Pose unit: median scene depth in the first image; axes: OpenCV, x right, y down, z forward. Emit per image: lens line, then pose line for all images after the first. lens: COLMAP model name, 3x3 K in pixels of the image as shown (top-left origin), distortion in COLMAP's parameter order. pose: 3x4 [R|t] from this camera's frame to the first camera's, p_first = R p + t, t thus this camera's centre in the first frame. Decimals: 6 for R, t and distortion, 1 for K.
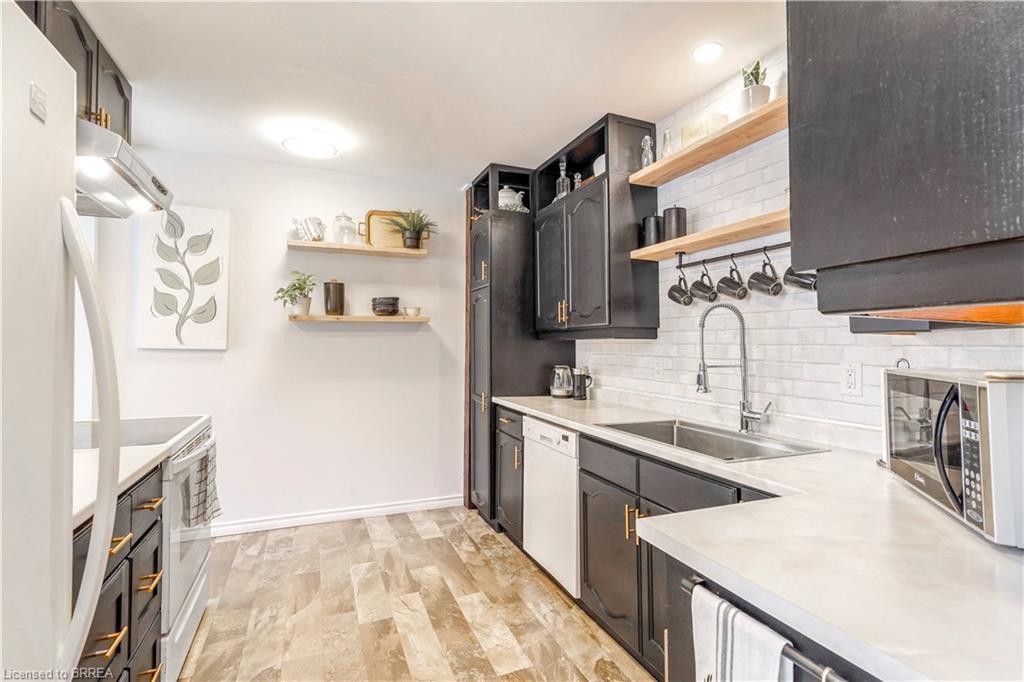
lens RADIAL K [[487.7, 0, 515.4], [0, 487.7, 332.8], [0, 0, 1]] dist [0.004954, 0.000097]
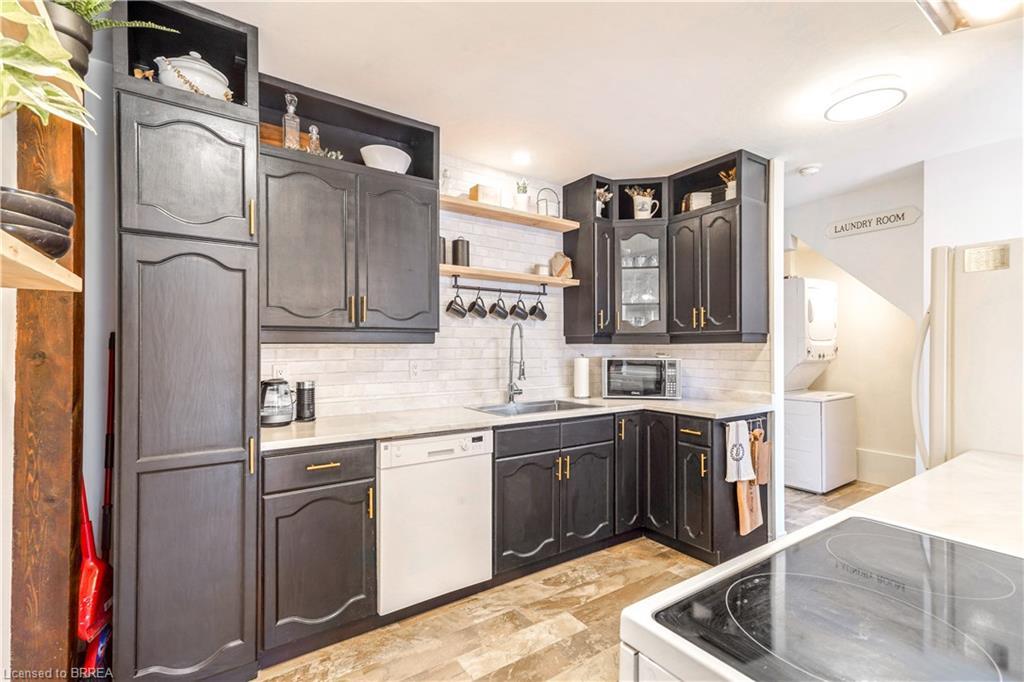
lens RADIAL K [[466.2, 0, 513.2], [0, 466.2, 340.1], [0, 0, 1]] dist [0.024721, -0.000770]
pose [[-0.207077, 0.007030, 0.978299, -0.900329], [-0.026526, 0.999566, -0.012797, 0.013853], [-0.977965, -0.028600, -0.206800, 1.144597]]
